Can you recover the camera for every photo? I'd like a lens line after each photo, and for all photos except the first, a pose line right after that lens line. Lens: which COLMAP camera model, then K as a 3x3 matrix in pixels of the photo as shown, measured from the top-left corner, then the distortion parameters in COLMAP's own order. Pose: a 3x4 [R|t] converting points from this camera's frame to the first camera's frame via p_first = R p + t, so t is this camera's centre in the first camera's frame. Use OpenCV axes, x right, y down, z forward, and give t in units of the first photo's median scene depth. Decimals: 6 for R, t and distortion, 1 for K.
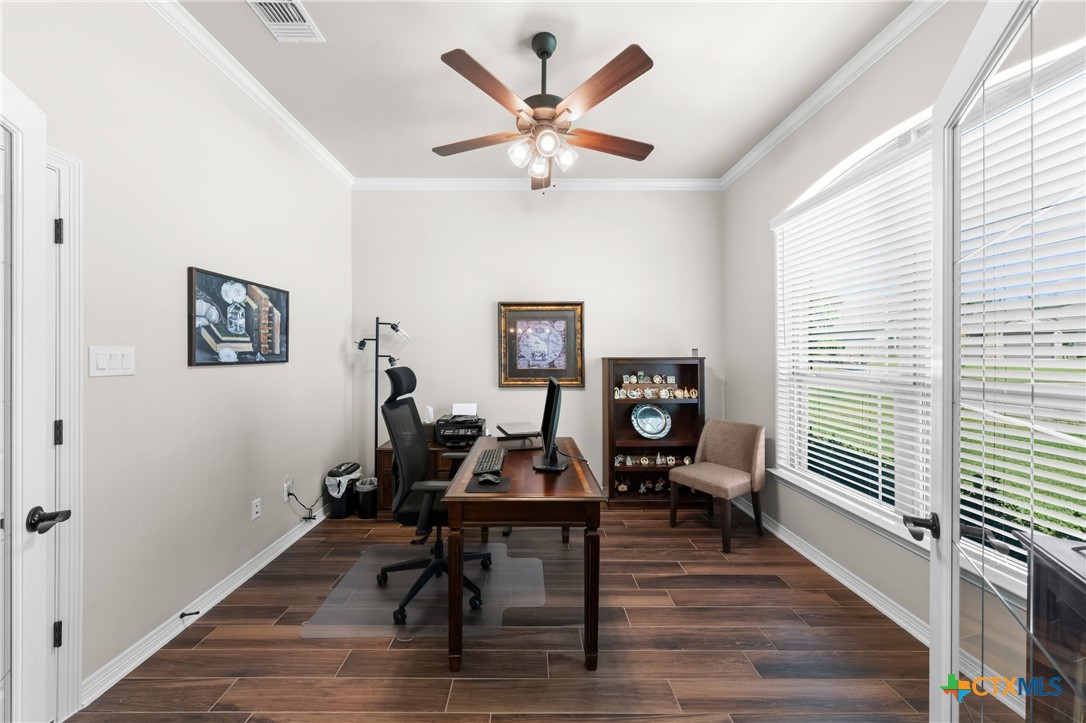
lens RADIAL K [[369.6, 0, 533.5], [0, 369.6, 356.4], [0, 0, 1]] dist [-0.004246, 0.000616]
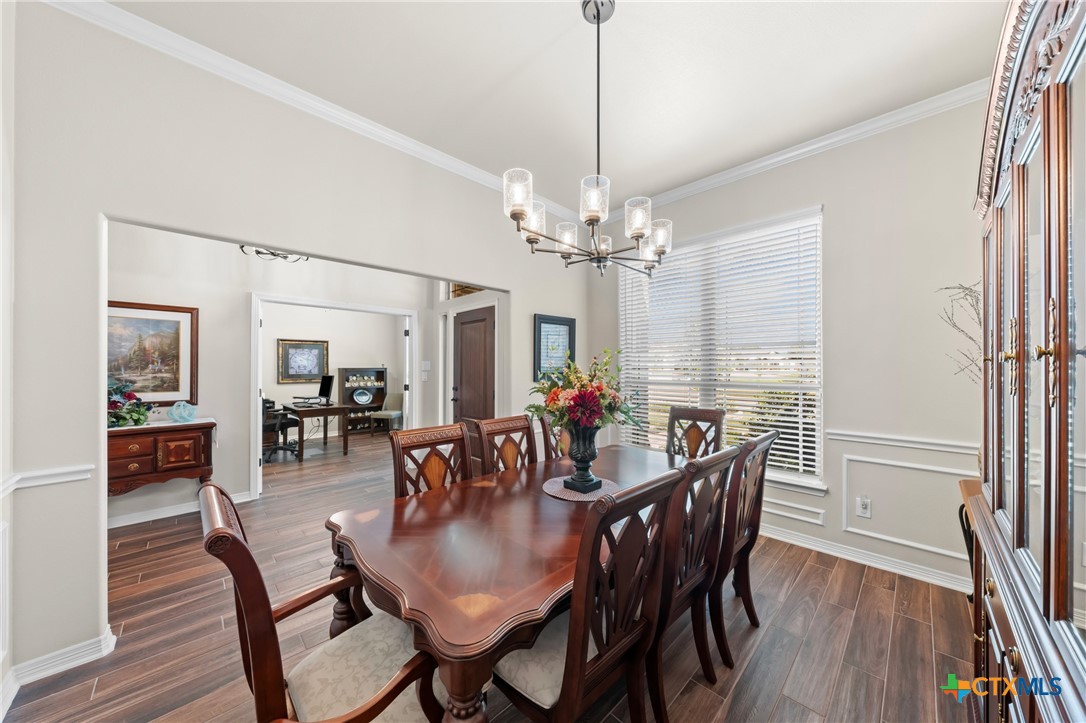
lens RADIAL K [[369.6, 0, 539.1], [0, 369.6, 361.2], [0, 0, 1]] dist [-0.004246, 0.000616]
pose [[0.727524, 0.008320, 0.686031, -0.434689], [-0.003704, 0.999960, -0.008199, -0.023345], [-0.686072, 0.003423, 0.727526, -1.337426]]
